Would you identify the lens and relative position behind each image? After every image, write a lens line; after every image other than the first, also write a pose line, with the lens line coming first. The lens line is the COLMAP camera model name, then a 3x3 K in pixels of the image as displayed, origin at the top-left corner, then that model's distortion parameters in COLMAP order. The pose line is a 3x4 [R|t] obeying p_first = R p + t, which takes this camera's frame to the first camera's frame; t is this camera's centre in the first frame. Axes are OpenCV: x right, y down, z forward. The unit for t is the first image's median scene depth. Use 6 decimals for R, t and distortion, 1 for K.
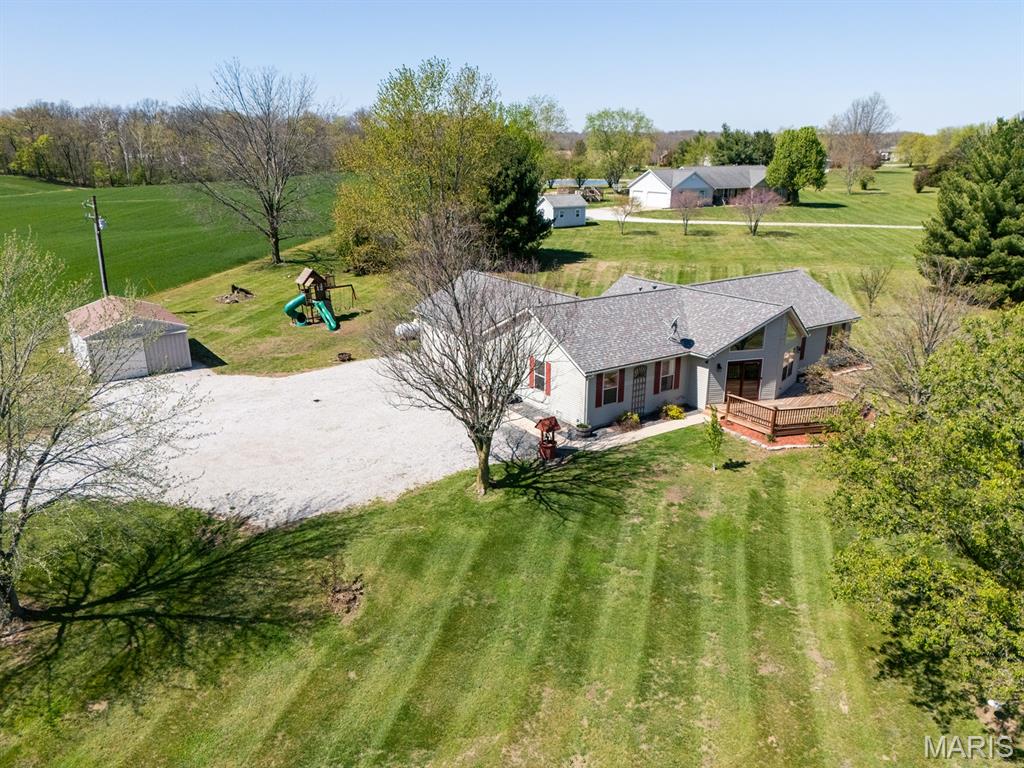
lens RADIAL K [[751.1, 0, 512.0], [0, 751.1, 384.0], [0, 0, 1]] dist [0.088448, -0.088140]
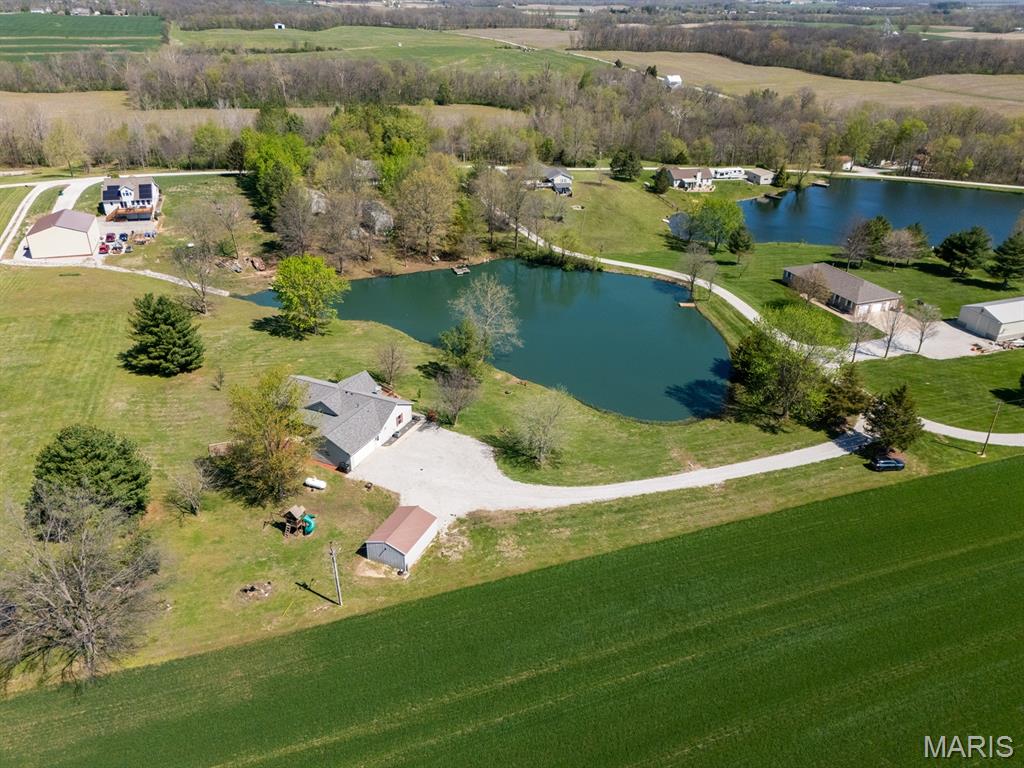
lens RADIAL K [[751.1, 0, 512.0], [0, 751.1, 384.0], [0, 0, 1]] dist [0.088448, -0.088140]
pose [[-0.510267, -0.408207, 0.756964, -2.483627], [0.240586, 0.777279, 0.581340, -1.812718], [-0.825679, 0.478753, -0.298411, 1.461479]]
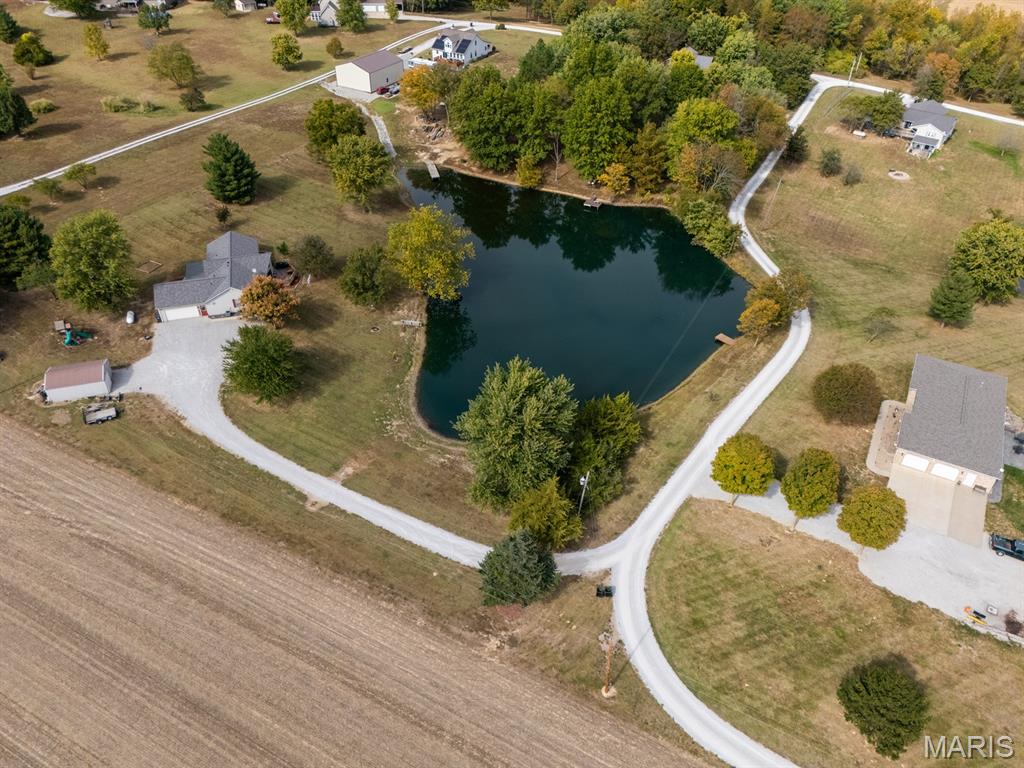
lens RADIAL K [[751.1, 0, 512.0], [0, 751.1, 384.0], [0, 0, 1]] dist [0.088448, -0.088140]
pose [[0.316651, -0.586652, 0.745367, -2.367073], [0.276399, 0.808768, 0.519132, -1.164345], [-0.907378, 0.041635, 0.418248, -1.570582]]
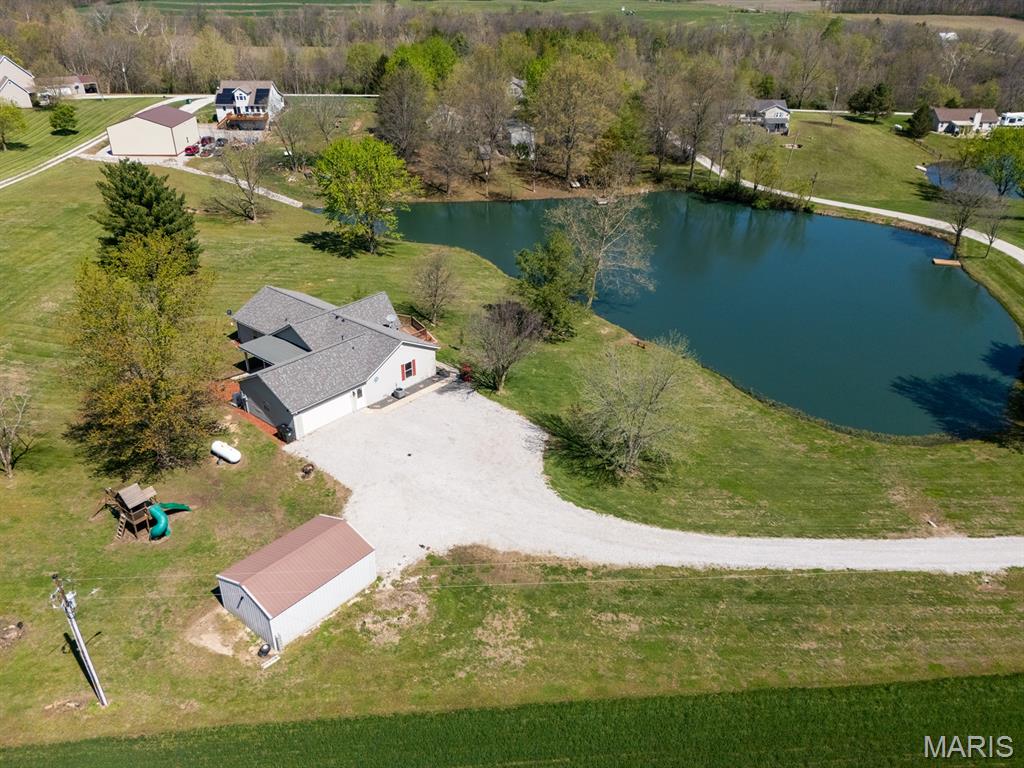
lens RADIAL K [[768.9, 0, 512.0], [0, 768.9, 384.0], [0, 0, 1]] dist [0.085185, -0.087580]
pose [[-0.255439, -0.456938, 0.852032, -1.683415], [0.284896, 0.806564, 0.517966, -0.903635], [-0.923897, 0.375049, -0.075849, 0.909916]]
